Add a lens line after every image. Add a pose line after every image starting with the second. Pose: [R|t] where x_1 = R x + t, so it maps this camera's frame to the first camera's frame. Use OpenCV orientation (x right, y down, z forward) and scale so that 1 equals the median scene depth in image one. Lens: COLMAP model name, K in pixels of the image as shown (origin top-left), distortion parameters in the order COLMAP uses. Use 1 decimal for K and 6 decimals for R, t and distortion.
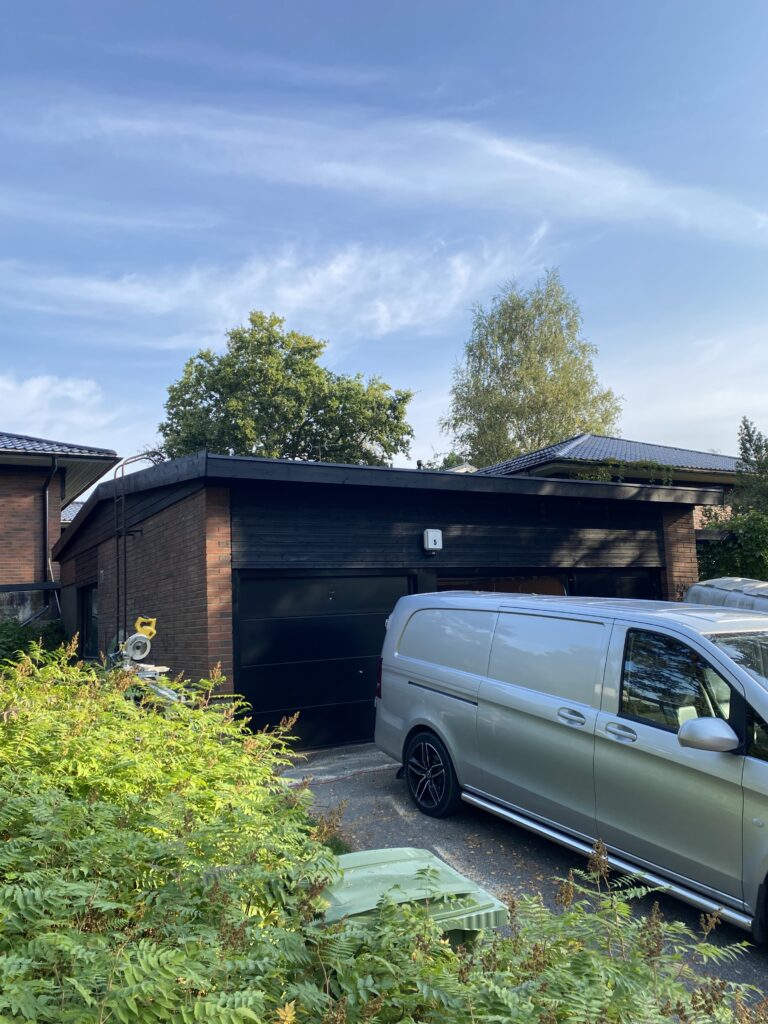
lens RADIAL K [[811.3, 0, 384.0], [0, 811.3, 512.0], [0, 0, 1]] dist [0.098333, 0.001425]
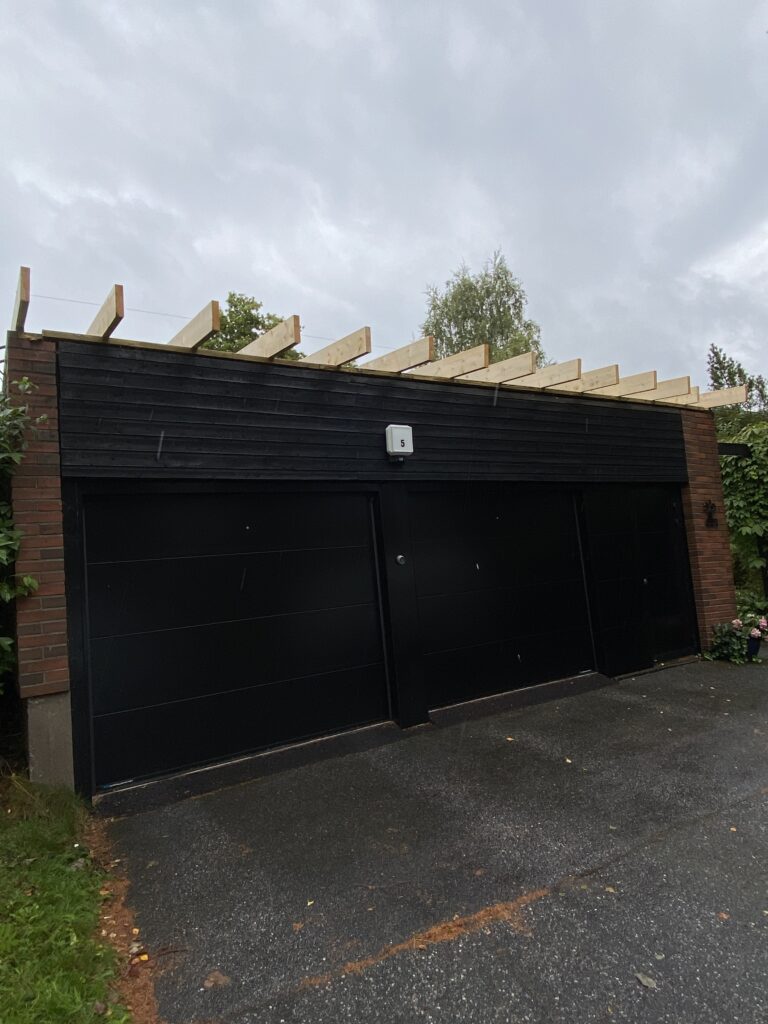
lens RADIAL K [[616.1, 0, 384.0], [0, 616.1, 512.0], [0, 0, 1]] dist [-0.001975, -0.000559]
pose [[0.998975, -0.030797, 0.033168, 0.008681], [0.029522, 0.998831, 0.038273, 0.023139], [-0.034308, -0.037255, 0.998717, 0.147849]]
